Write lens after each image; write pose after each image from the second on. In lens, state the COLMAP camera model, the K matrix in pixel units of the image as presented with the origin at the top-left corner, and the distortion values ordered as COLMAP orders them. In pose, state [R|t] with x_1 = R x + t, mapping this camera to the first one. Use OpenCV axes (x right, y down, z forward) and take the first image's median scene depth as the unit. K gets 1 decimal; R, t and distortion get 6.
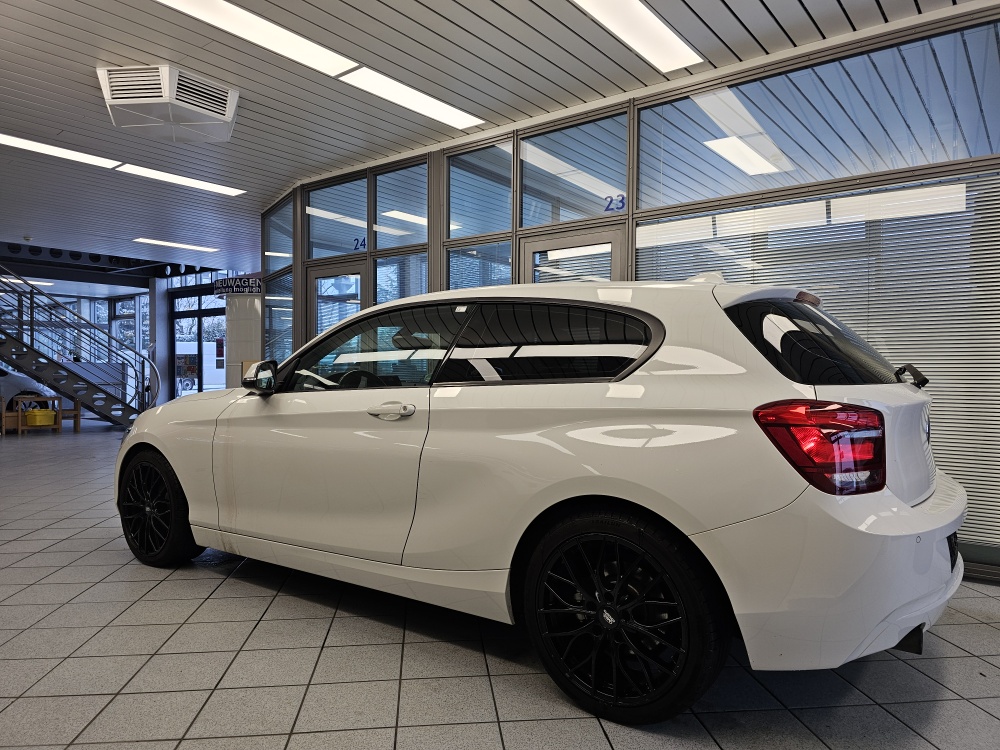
lens RADIAL K [[683.6, 0, 496.2], [0, 683.6, 377.8], [0, 0, 1]] dist [0.043125, -0.041153]
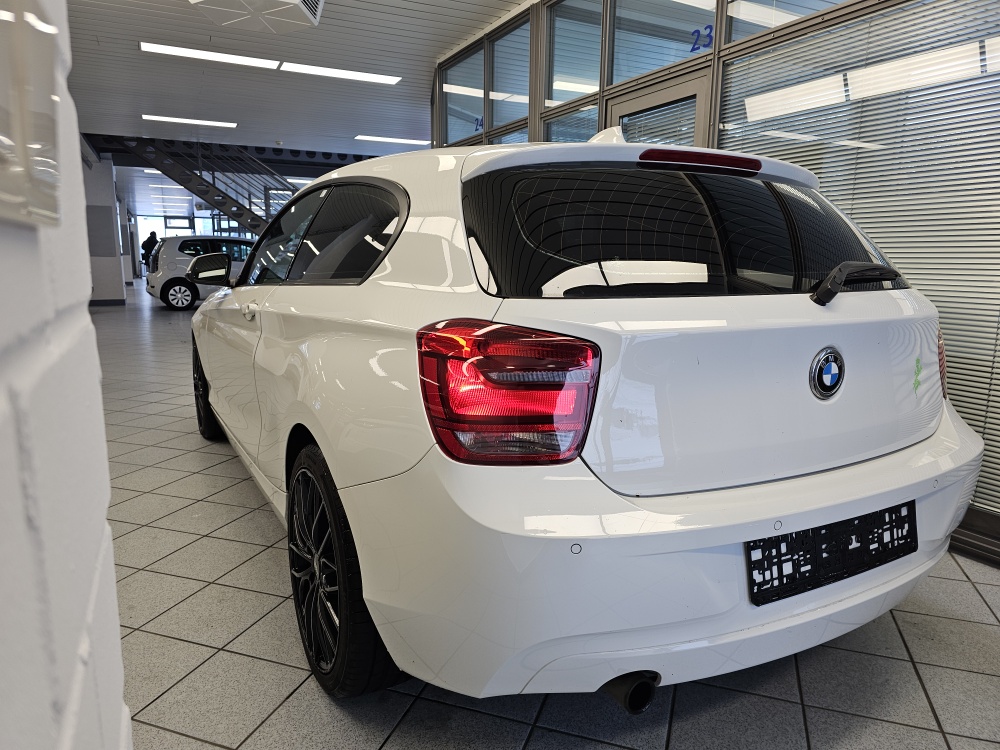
lens RADIAL K [[683.6, 0, 498.0], [0, 683.6, 373.7], [0, 0, 1]] dist [0.043125, -0.041153]
pose [[0.900011, 0.073804, -0.429573, 0.255165], [-0.005855, 0.987518, 0.157397, -0.006343], [0.435828, -0.139143, 0.889209, 0.137723]]
